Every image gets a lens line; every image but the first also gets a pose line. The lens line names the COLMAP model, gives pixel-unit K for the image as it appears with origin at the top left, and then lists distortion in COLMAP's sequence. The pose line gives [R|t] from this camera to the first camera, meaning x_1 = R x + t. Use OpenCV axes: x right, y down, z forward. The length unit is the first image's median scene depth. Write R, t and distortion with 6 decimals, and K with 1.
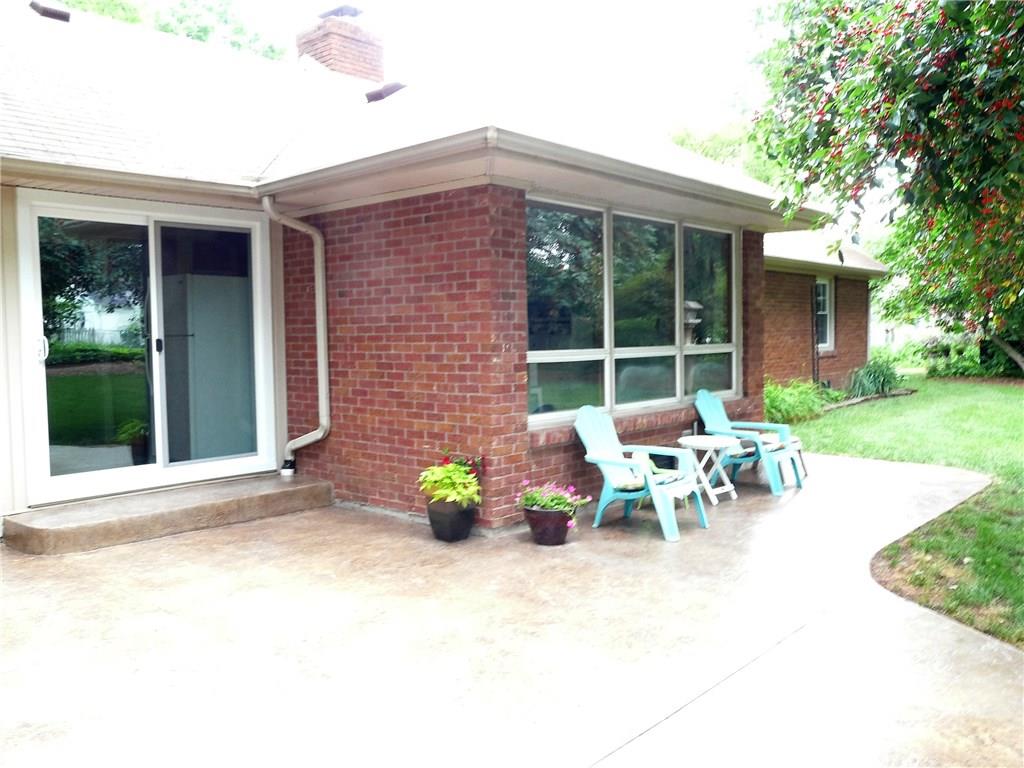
lens RADIAL K [[840.5, 0, 512.0], [0, 840.5, 384.0], [0, 0, 1]] dist [-0.084971, 0.105741]
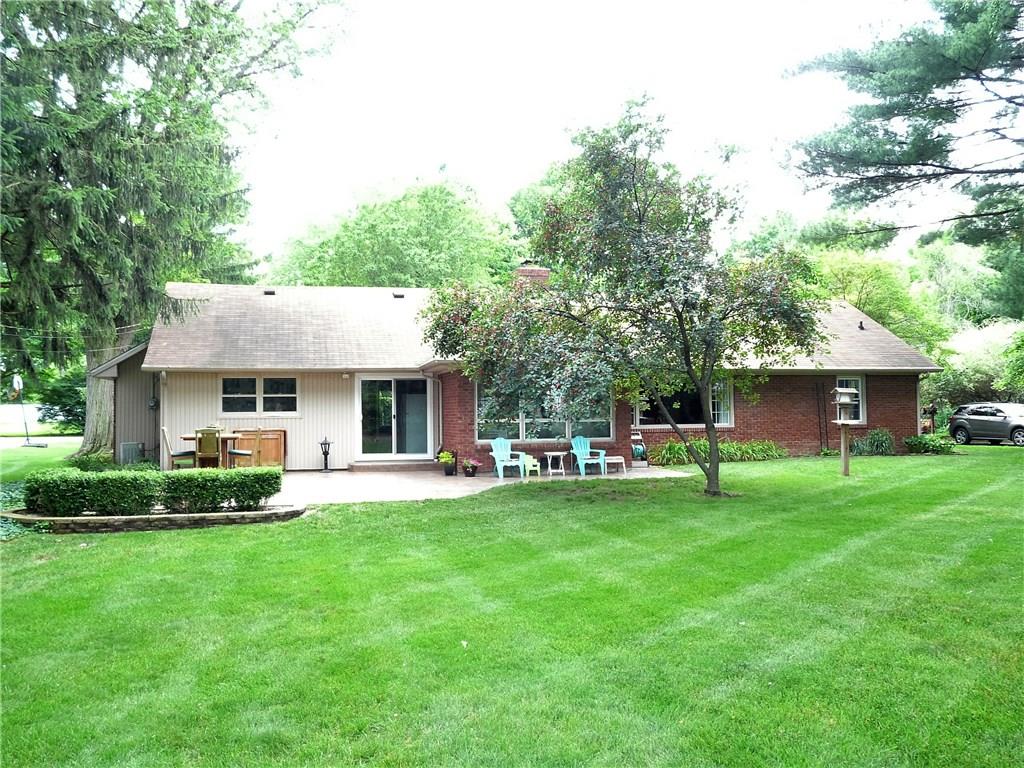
lens RADIAL K [[840.5, 0, 512.0], [0, 840.5, 384.0], [0, 0, 1]] dist [-0.084971, 0.105741]
pose [[0.830185, -0.013934, -0.557314, 1.709685], [-0.034959, 0.996419, -0.076989, 0.061445], [0.556391, 0.083398, 0.826725, -1.404920]]
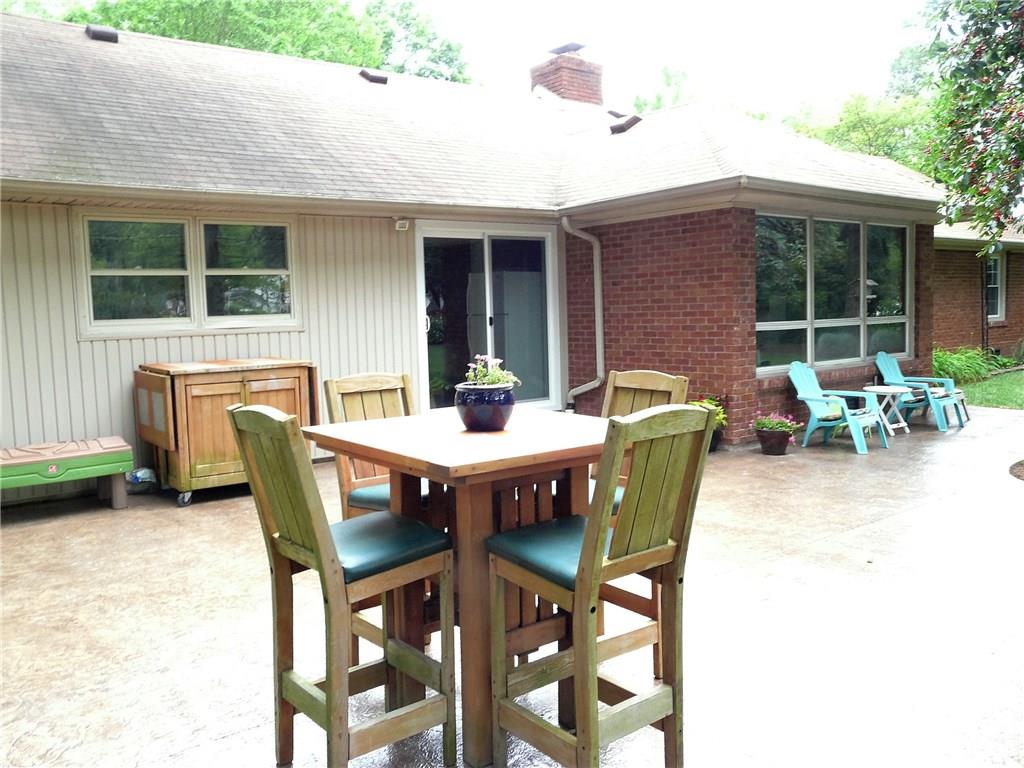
lens RADIAL K [[840.5, 0, 512.0], [0, 840.5, 384.0], [0, 0, 1]] dist [-0.084971, 0.105741]
pose [[0.983775, -0.000150, -0.179409, -0.120723], [0.005142, 0.999612, 0.027362, 0.022072], [0.179335, -0.027840, 0.983394, -0.422245]]
